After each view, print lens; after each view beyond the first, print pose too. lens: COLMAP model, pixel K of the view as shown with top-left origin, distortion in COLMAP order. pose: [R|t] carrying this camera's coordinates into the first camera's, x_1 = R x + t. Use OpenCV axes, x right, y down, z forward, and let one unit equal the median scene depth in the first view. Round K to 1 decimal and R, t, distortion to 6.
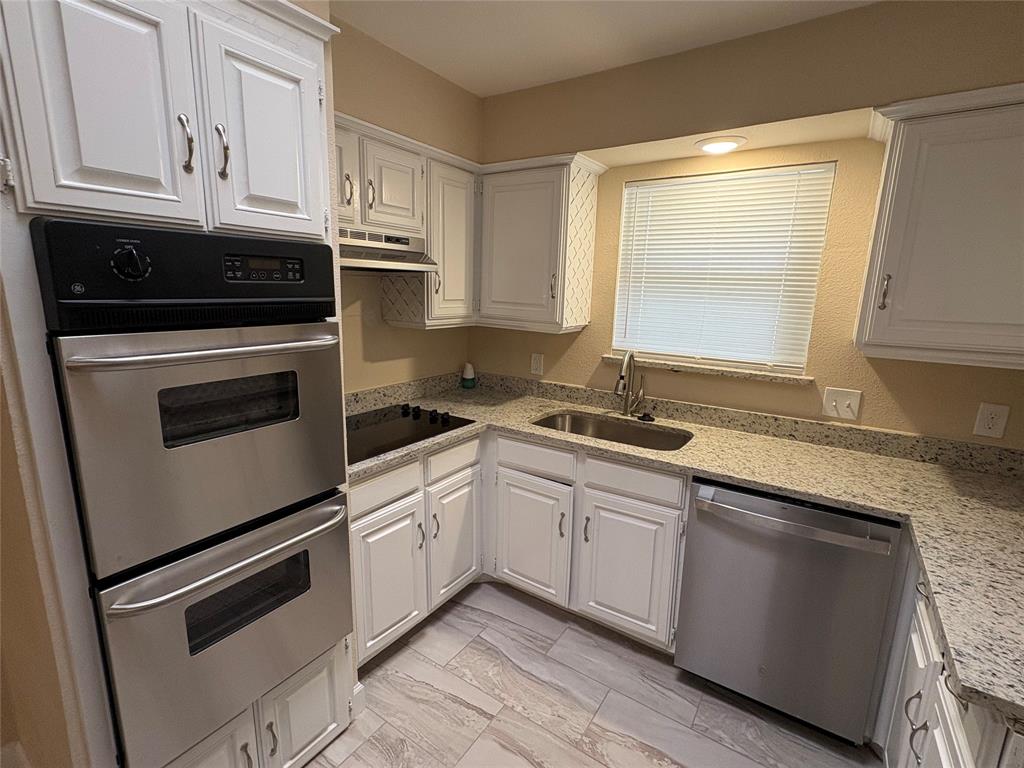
lens RADIAL K [[483.3, 0, 513.6], [0, 483.3, 382.8], [0, 0, 1]] dist [0.000830, 0.000759]
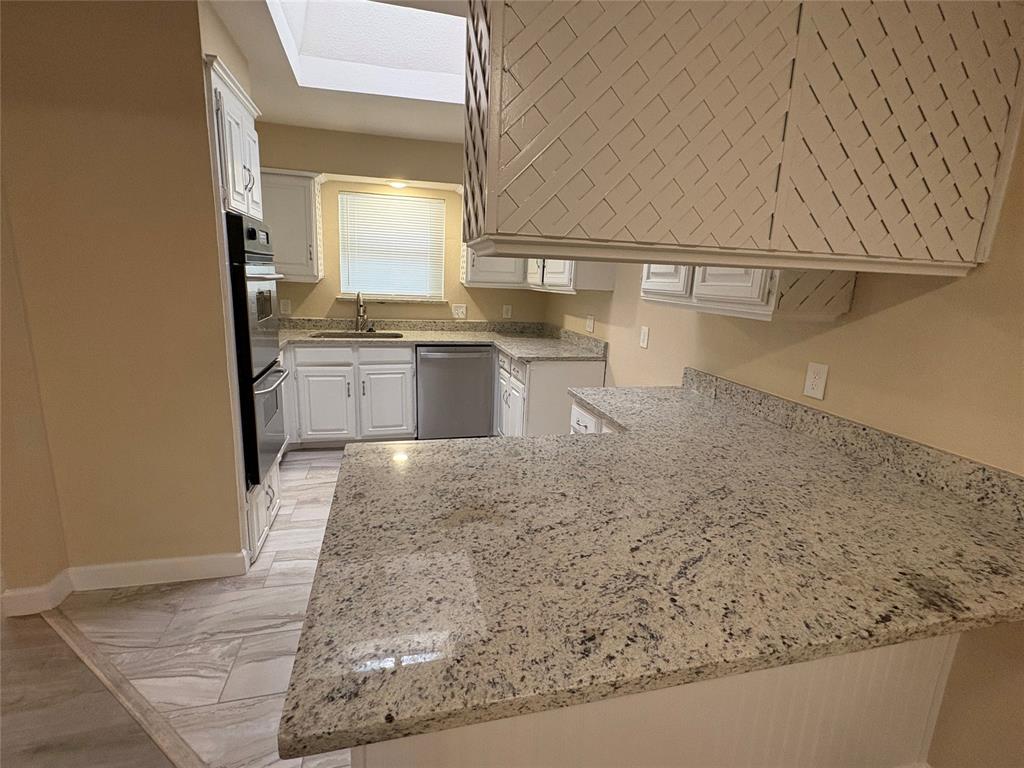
lens RADIAL K [[483.3, 0, 509.6], [0, 483.3, 381.1], [0, 0, 1]] dist [0.000830, 0.000759]
pose [[0.670348, -0.155804, 0.725506, -0.766020], [0.119411, 0.987616, 0.101760, 0.150283], [-0.732376, 0.018418, 0.680651, -0.620645]]
